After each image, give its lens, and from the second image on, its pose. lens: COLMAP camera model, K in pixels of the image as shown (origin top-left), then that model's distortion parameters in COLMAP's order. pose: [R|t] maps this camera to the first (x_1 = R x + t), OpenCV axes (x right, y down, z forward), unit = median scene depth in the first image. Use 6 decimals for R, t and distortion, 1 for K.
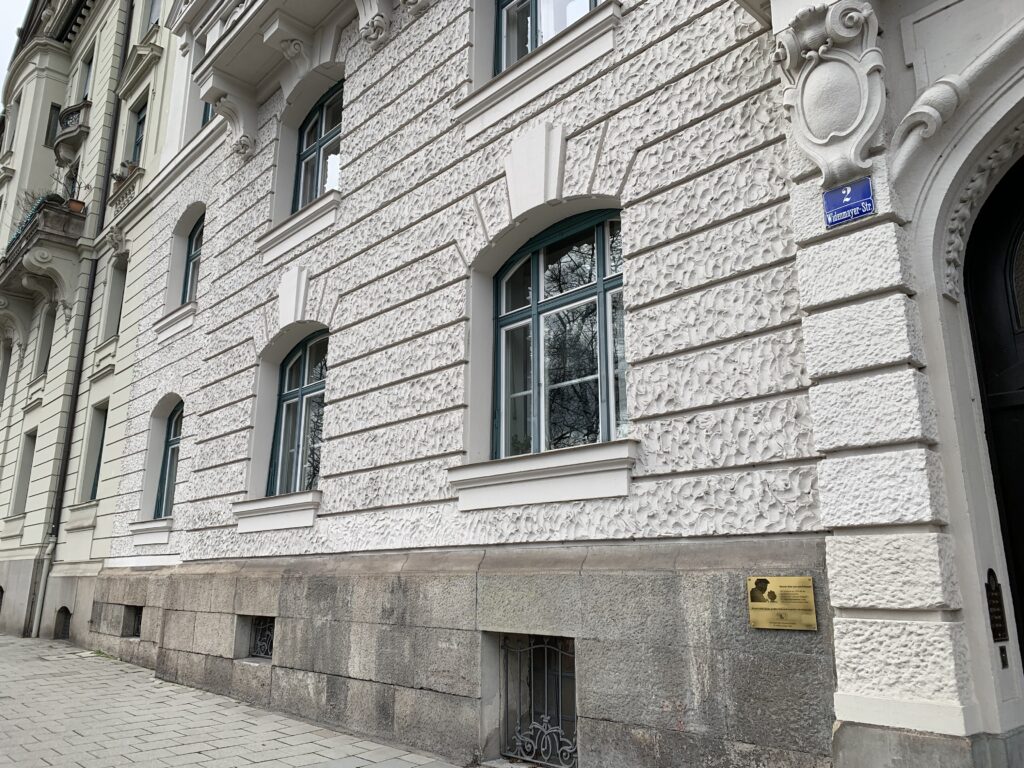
lens RADIAL K [[781.4, 0, 508.6], [0, 781.4, 374.7], [0, 0, 1]] dist [0.019150, -0.017559]
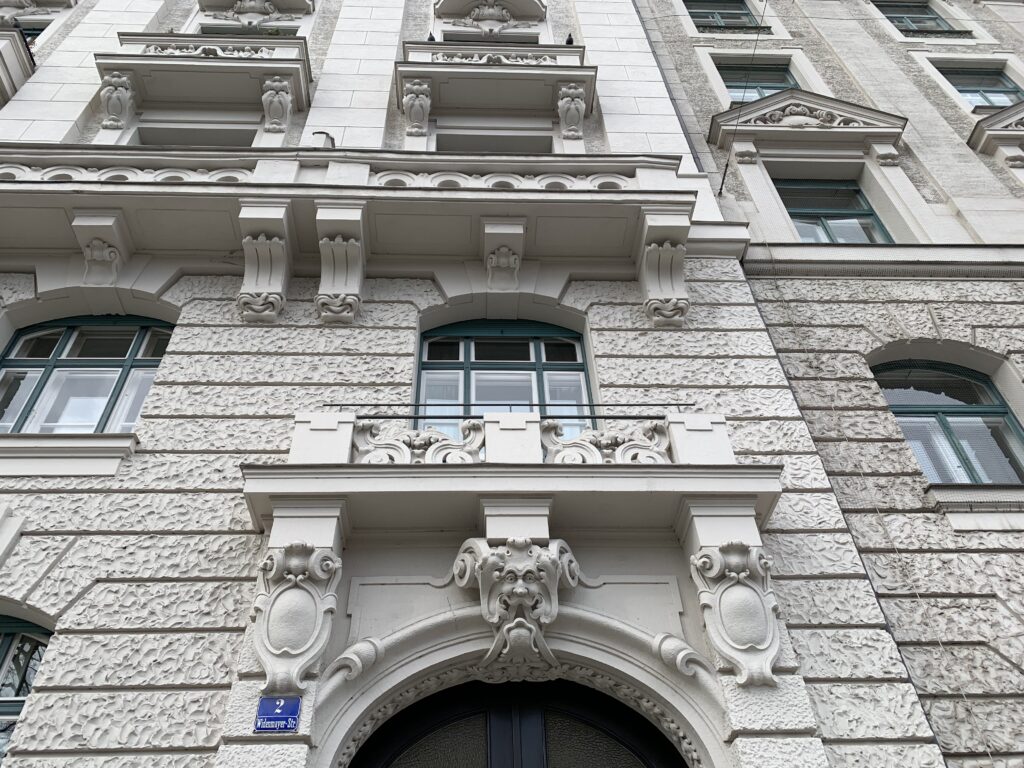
lens RADIAL K [[781.4, 0, 496.1], [0, 781.4, 377.6], [0, 0, 1]] dist [0.019150, -0.017559]
pose [[0.652660, 0.522403, 0.548753, -0.252631], [-0.170532, 0.806986, -0.565414, -0.020981], [-0.738210, 0.275443, 0.615774, -0.085759]]
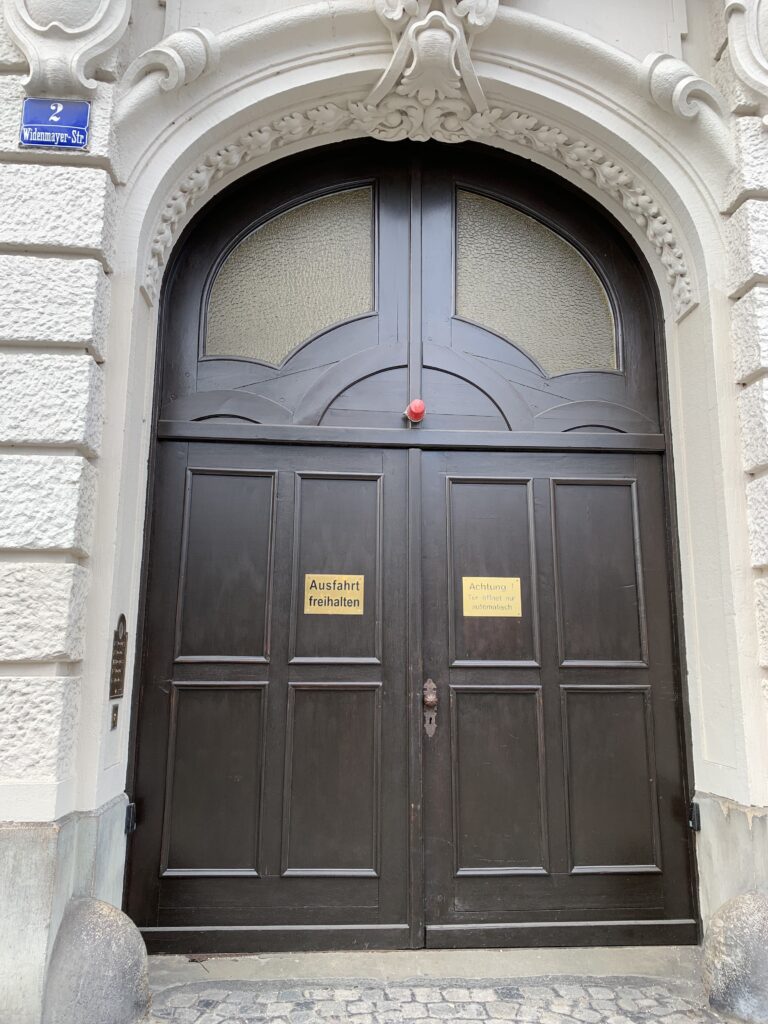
lens RADIAL K [[781.4, 0, 367.6], [0, 781.4, 498.4], [0, 0, 1]] dist [0.019150, -0.017559]
pose [[0.636973, 0.157027, 0.754724, 0.118065], [-0.206108, 0.978083, -0.029548, 0.088349], [-0.742822, -0.136733, 0.655377, 0.249742]]
